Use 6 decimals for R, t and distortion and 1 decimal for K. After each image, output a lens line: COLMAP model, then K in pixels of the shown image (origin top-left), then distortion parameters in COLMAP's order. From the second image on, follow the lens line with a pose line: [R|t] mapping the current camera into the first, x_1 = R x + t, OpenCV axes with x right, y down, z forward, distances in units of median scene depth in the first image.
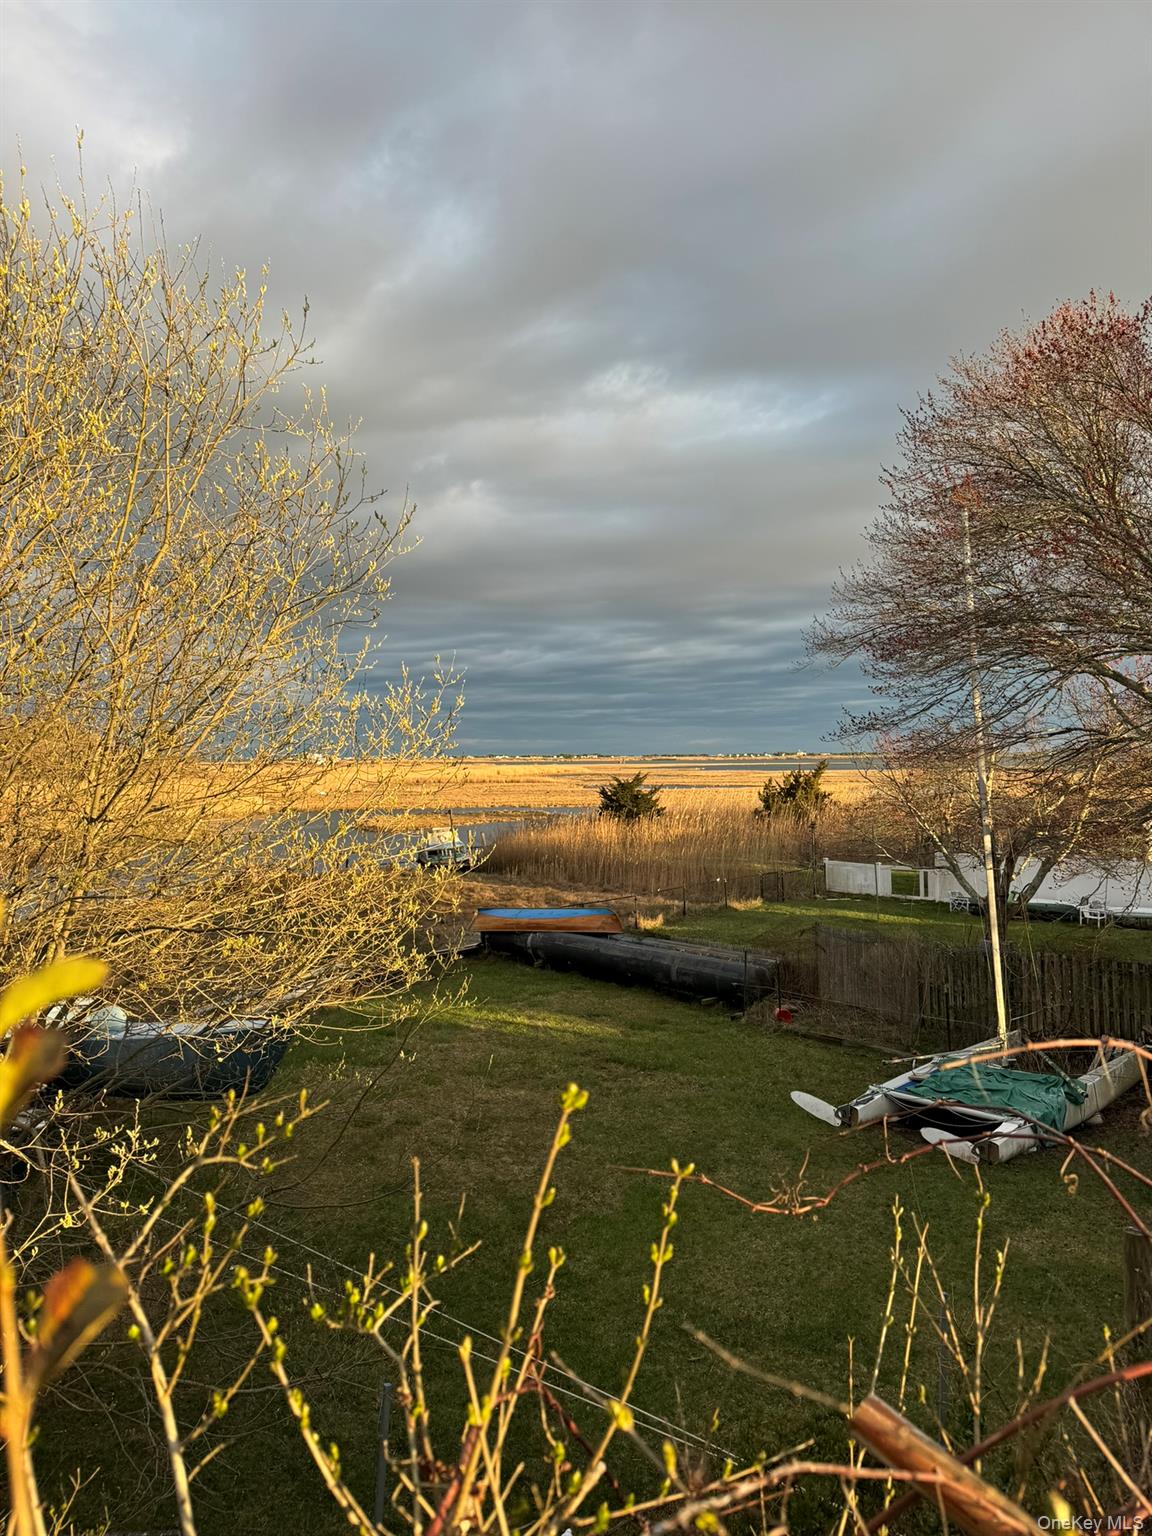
lens RADIAL K [[1062.8, 0, 577.7], [0, 1062.8, 764.4], [0, 0, 1]] dist [0.115096, -0.001684]
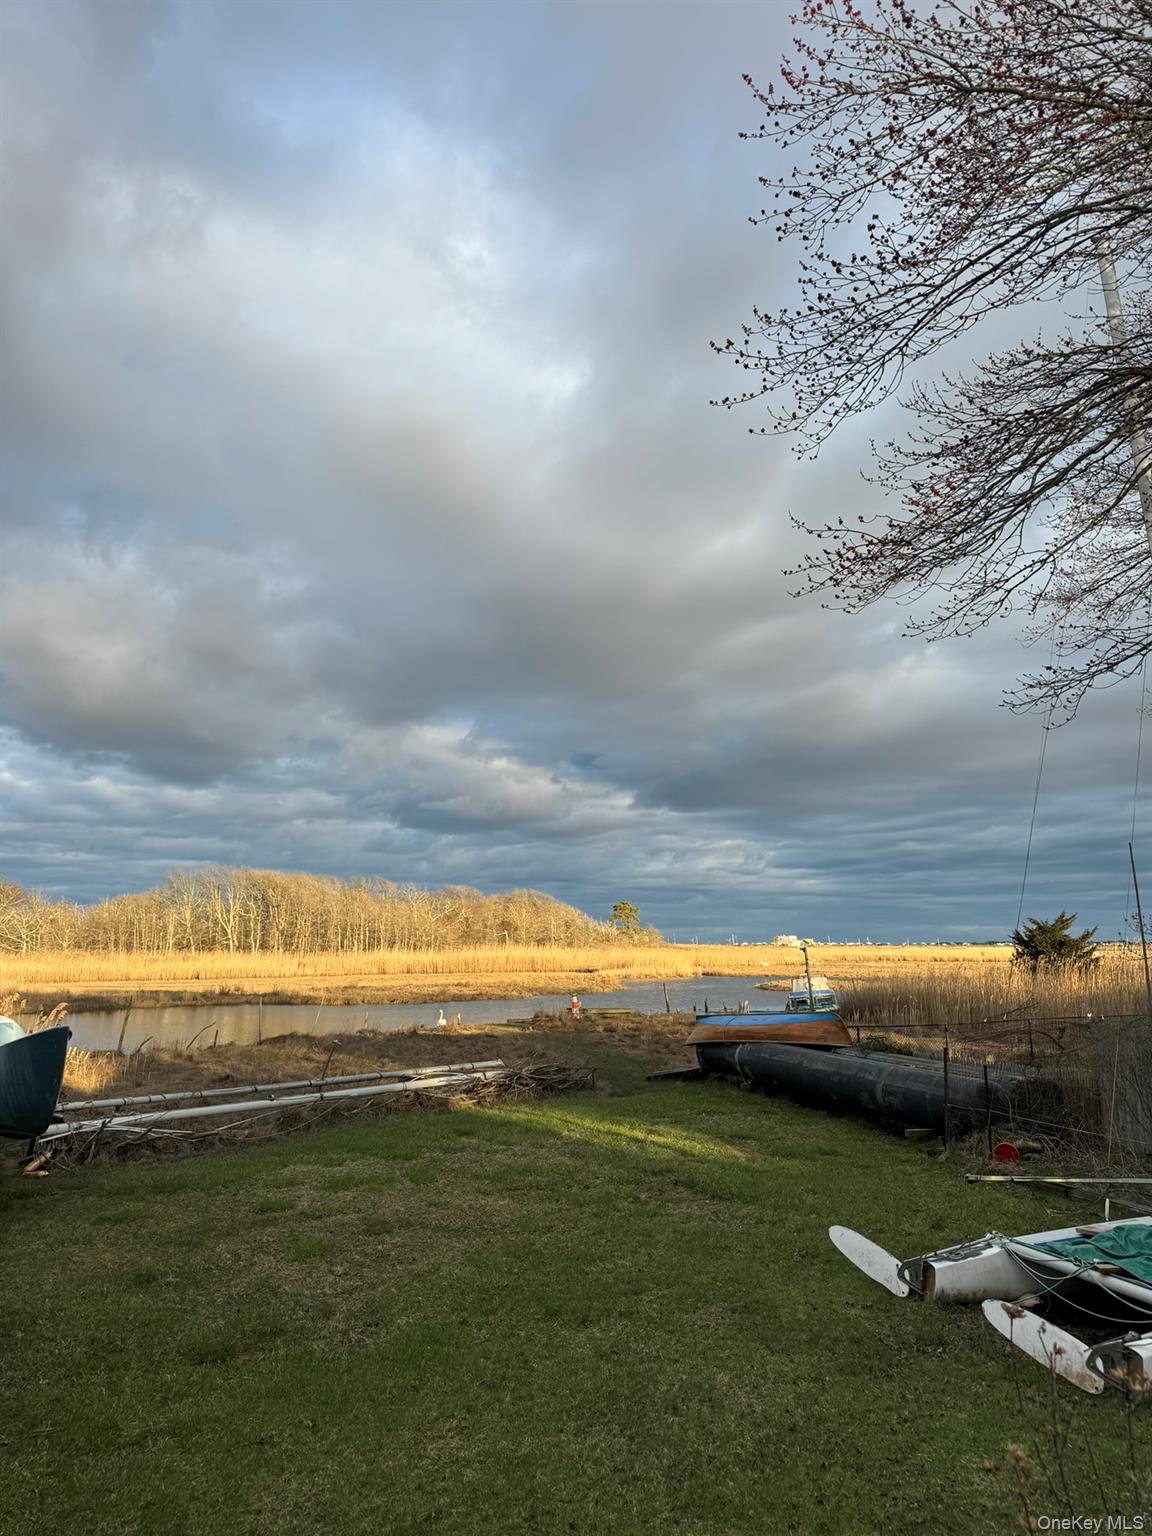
lens RADIAL K [[1062.8, 0, 570.3], [0, 1062.8, 774.4], [0, 0, 1]] dist [0.115096, -0.001684]
pose [[0.906621, -0.074310, -0.415351, 0.212612], [0.007899, 0.987187, -0.159373, 0.099053], [0.421872, 0.141210, 0.895591, 0.241450]]
